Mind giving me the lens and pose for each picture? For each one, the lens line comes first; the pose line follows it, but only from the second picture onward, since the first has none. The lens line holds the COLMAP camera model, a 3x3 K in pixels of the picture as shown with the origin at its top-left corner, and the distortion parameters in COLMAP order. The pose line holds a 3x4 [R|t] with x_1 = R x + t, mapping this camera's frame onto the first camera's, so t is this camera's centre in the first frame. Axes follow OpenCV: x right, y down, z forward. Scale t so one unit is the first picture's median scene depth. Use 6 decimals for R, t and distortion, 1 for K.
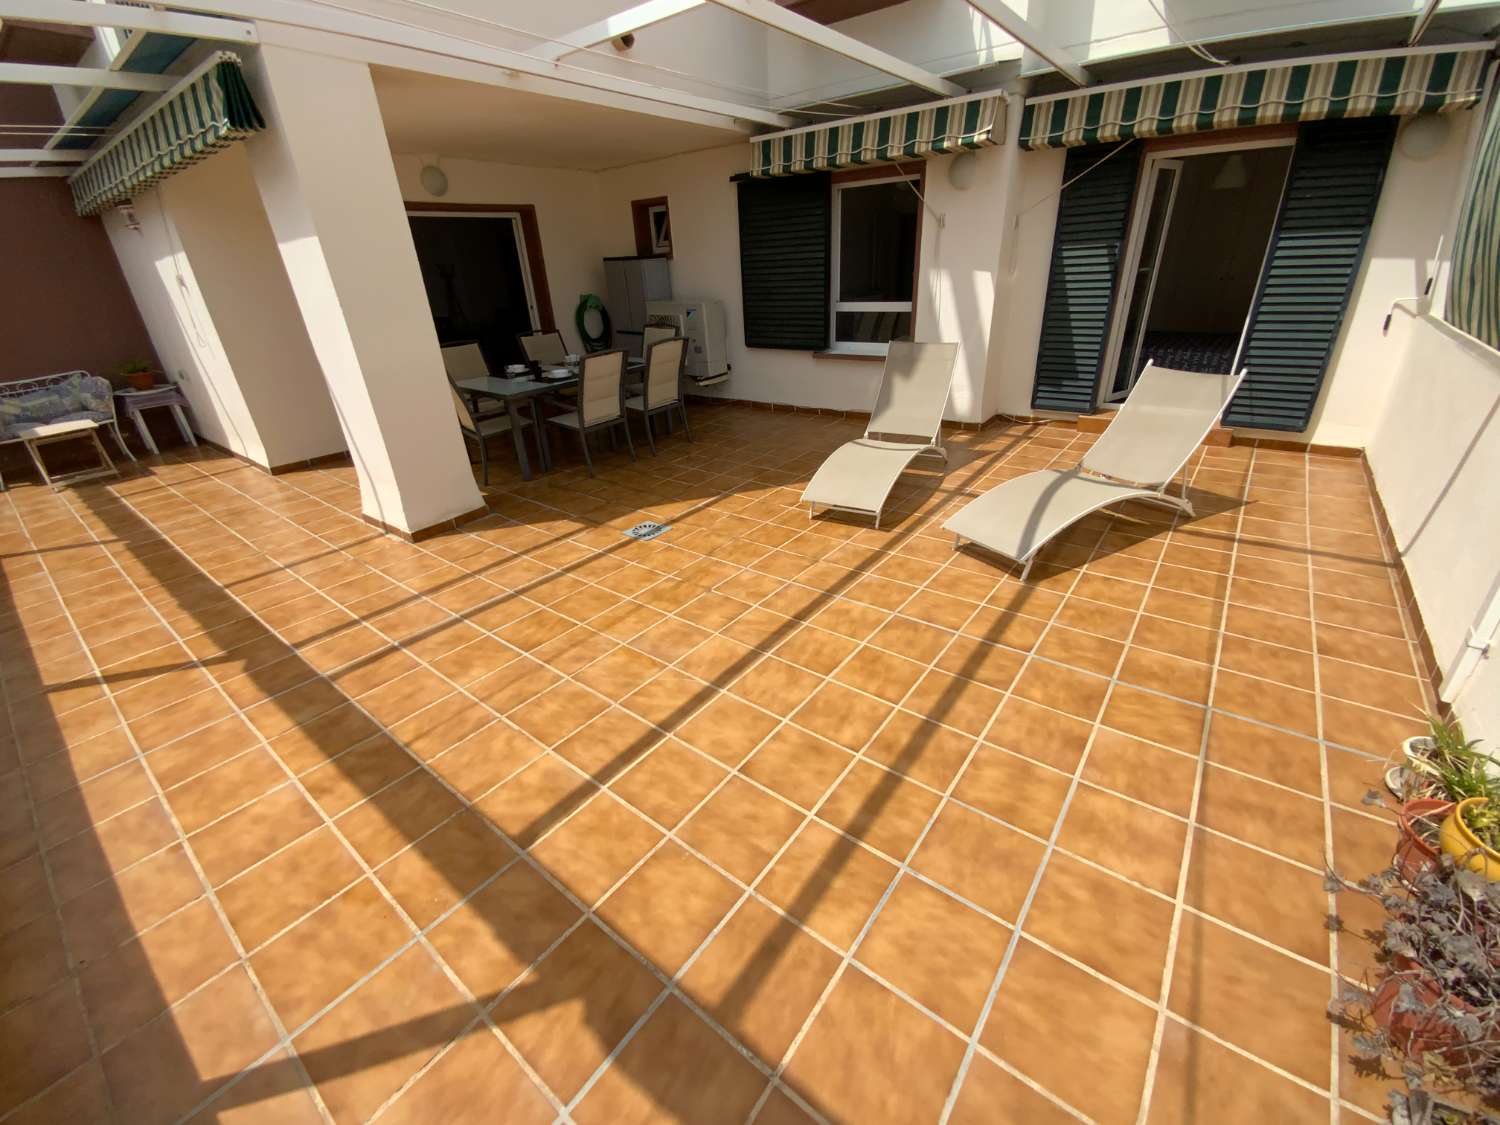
lens RADIAL K [[612.9, 0, 750.0], [0, 612.9, 562.5], [0, 0, 1]] dist [0.023022, -0.018485]
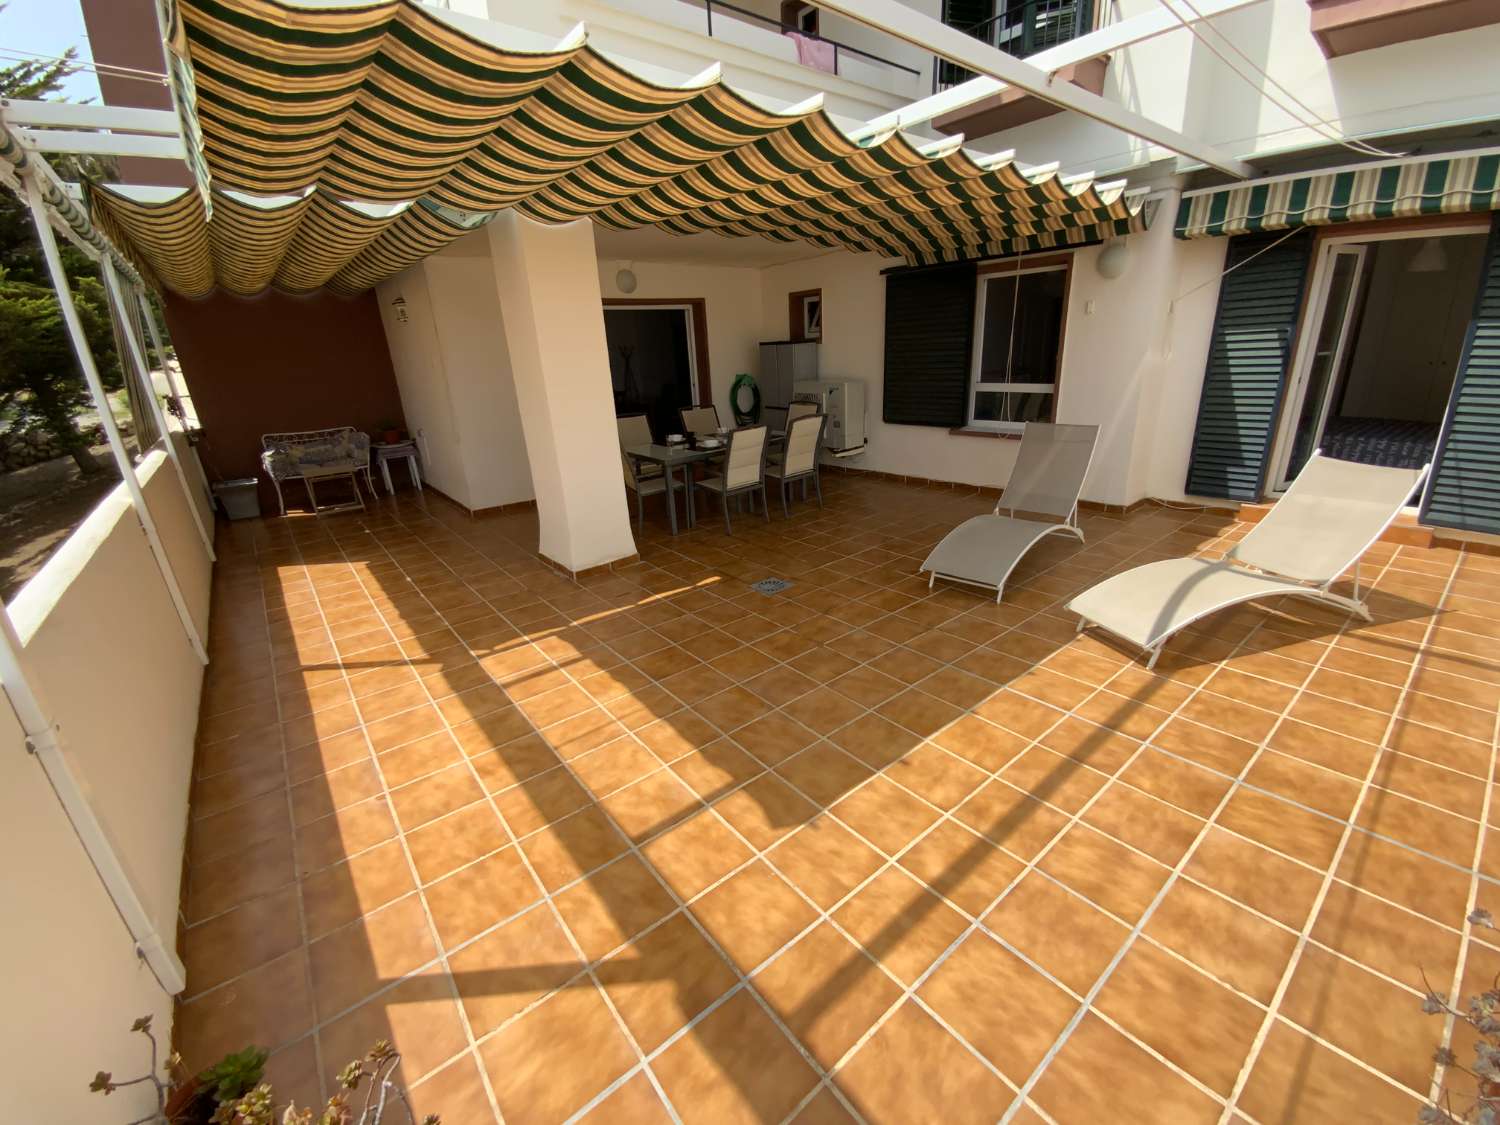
lens RADIAL K [[610.6, 0, 749.5], [0, 610.6, 564.4], [0, 0, 1]] dist [0.025448, -0.018691]
pose [[0.973503, 0.074762, -0.216106, 0.032000], [-0.096492, 0.991091, -0.091801, 0.016334], [0.207318, 0.110221, 0.972045, -0.084862]]
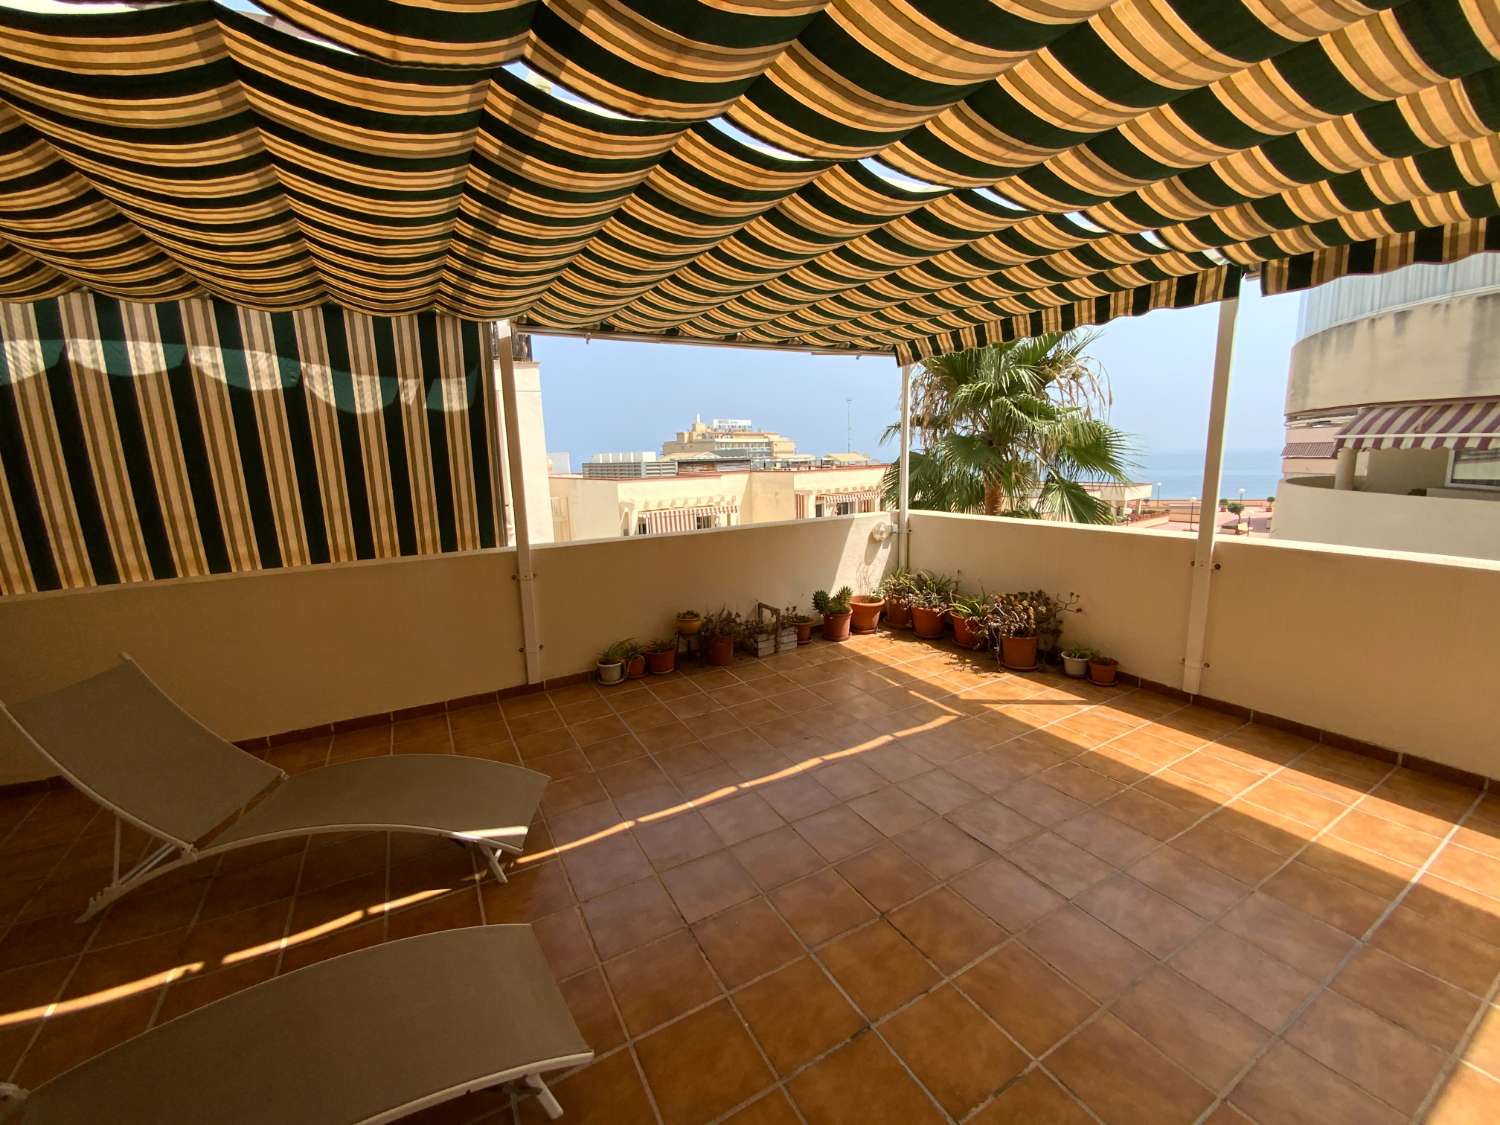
lens RADIAL K [[604.8, 0, 742.6], [0, 604.8, 570.7], [0, 0, 1]] dist [0.016964, -0.018596]
pose [[-0.914312, 0.000908, 0.405010, -0.209648], [0.240665, 0.805521, 0.541495, -0.698247], [-0.325753, 0.592567, -0.736715, 1.416291]]
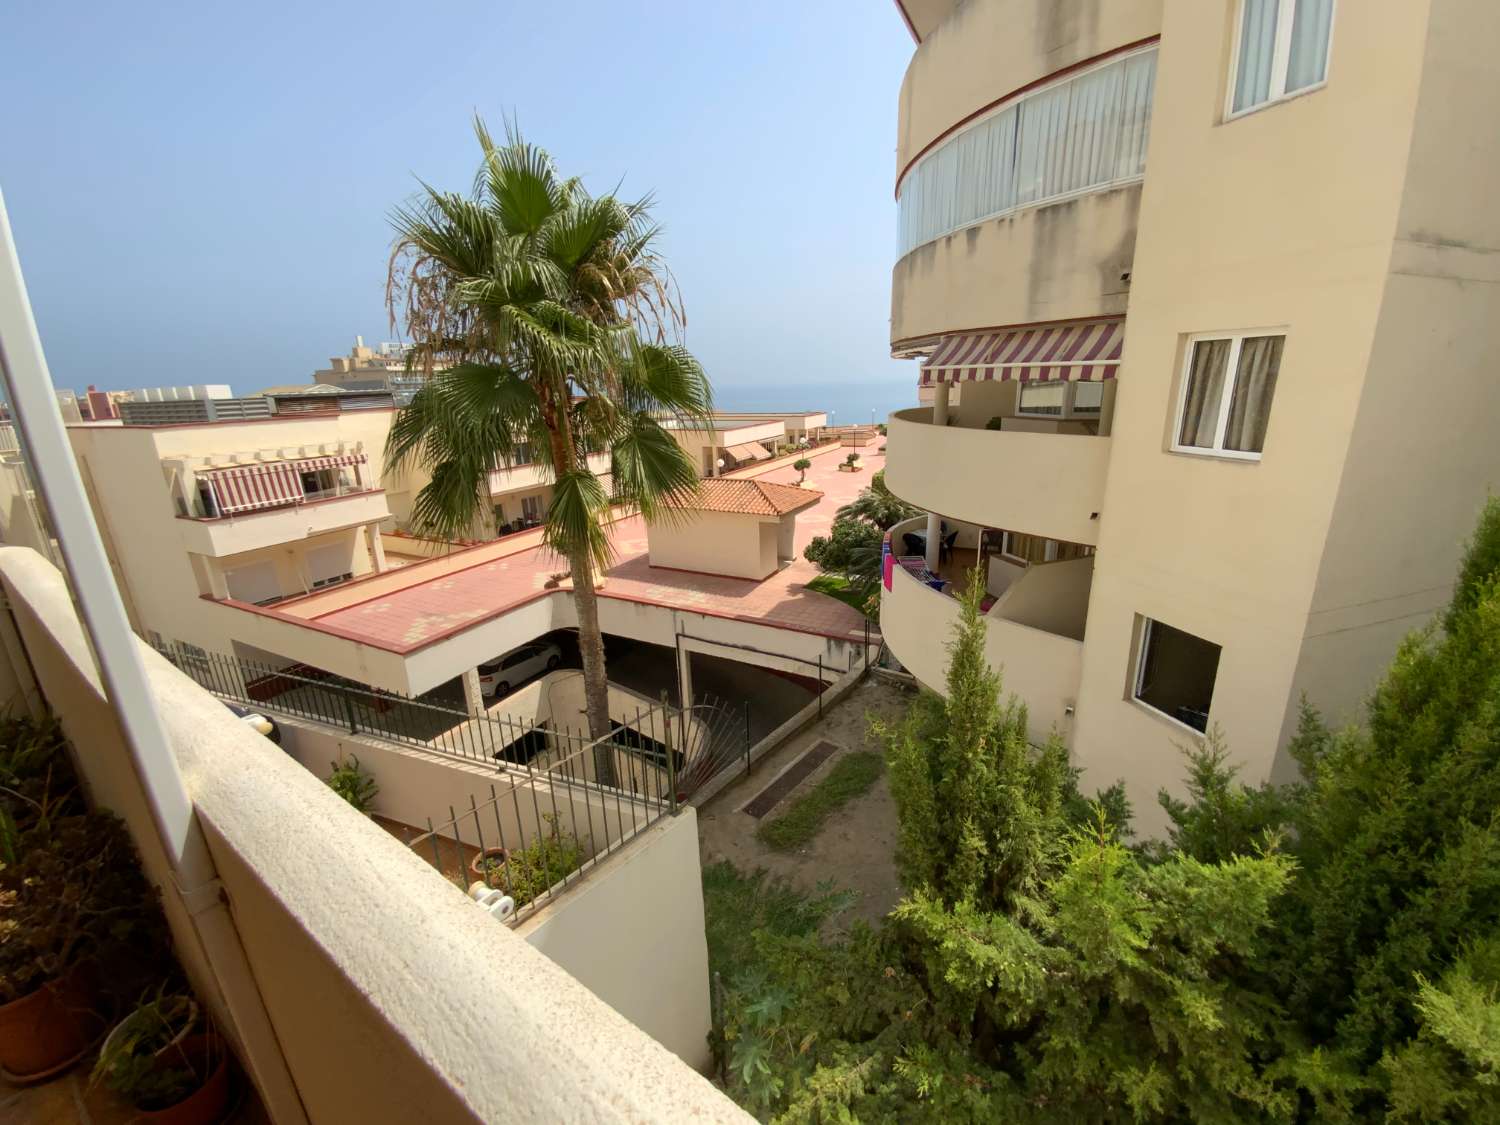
lens RADIAL K [[616.3, 0, 750.0], [0, 616.3, 562.5], [0, 0, 1]] dist [0.017784, -0.018718]
pose [[-0.995714, 0.090613, -0.018537, -0.825607], [0.054215, 0.734200, 0.676765, -0.165097], [0.074933, 0.672859, -0.735966, 0.397861]]
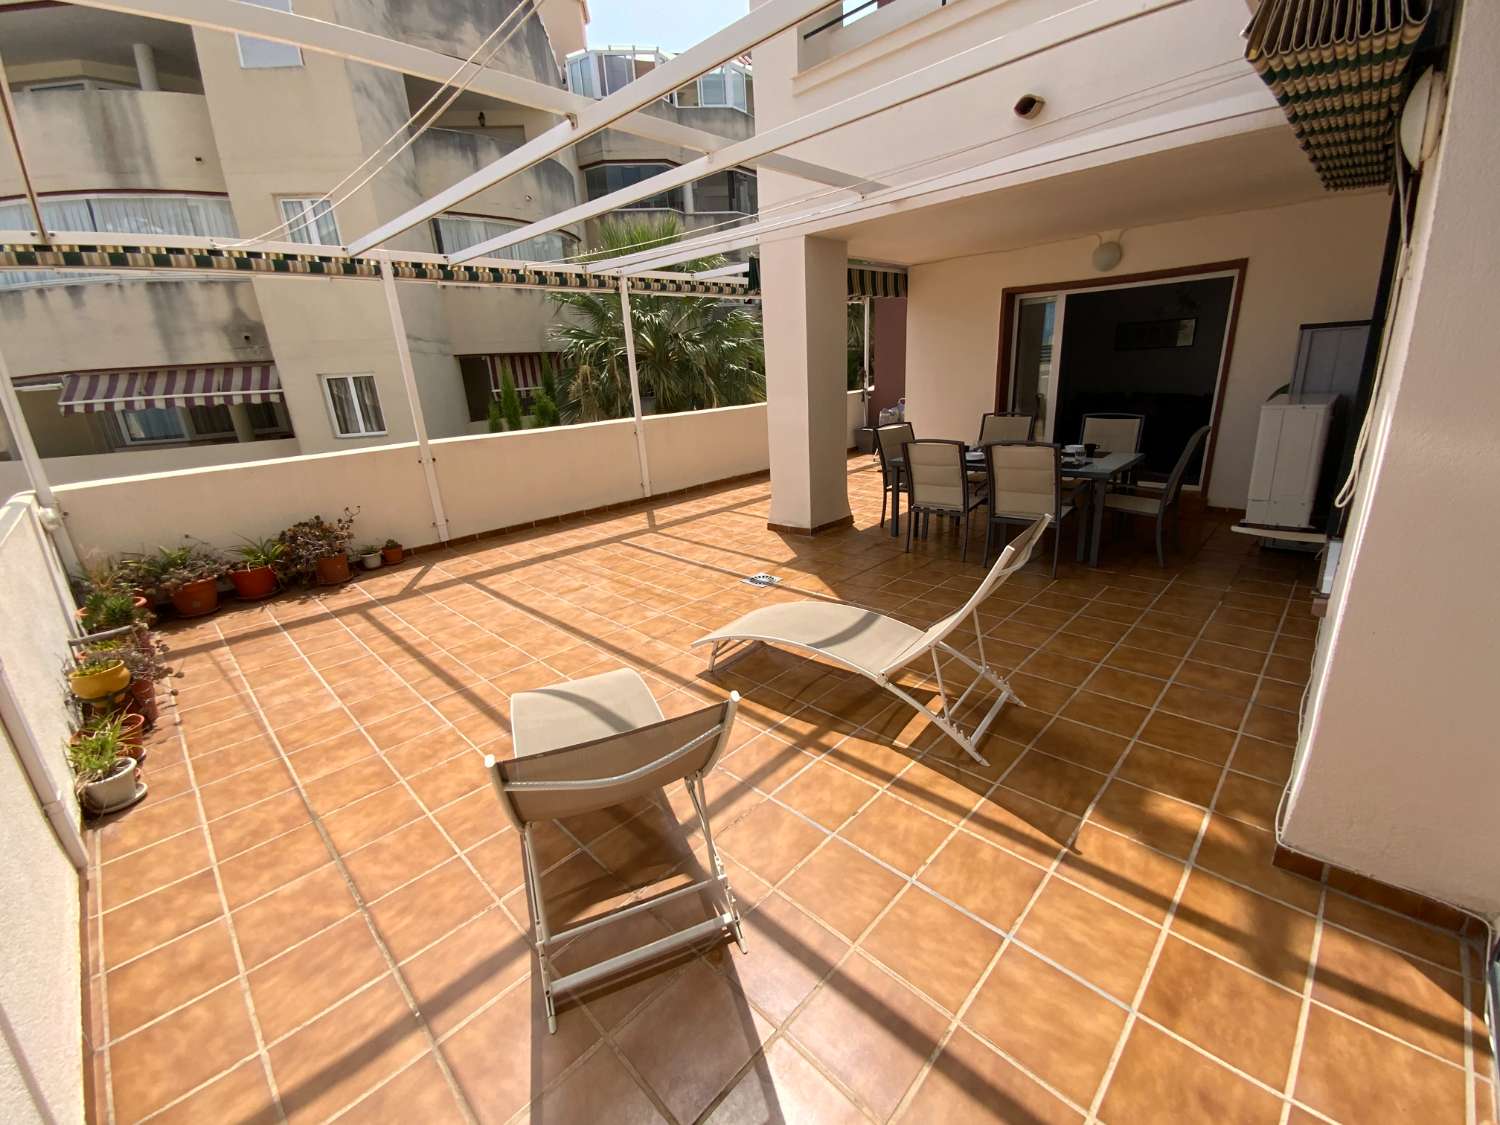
lens RADIAL K [[606.8, 0, 754.0], [0, 606.8, 563.2], [0, 0, 1]] dist [0.017949, -0.017179]
pose [[-0.108666, 0.356739, -0.927863, 1.218150], [-0.382036, 0.846722, 0.370284, -0.680129], [0.917737, 0.394714, 0.044277, 1.230414]]
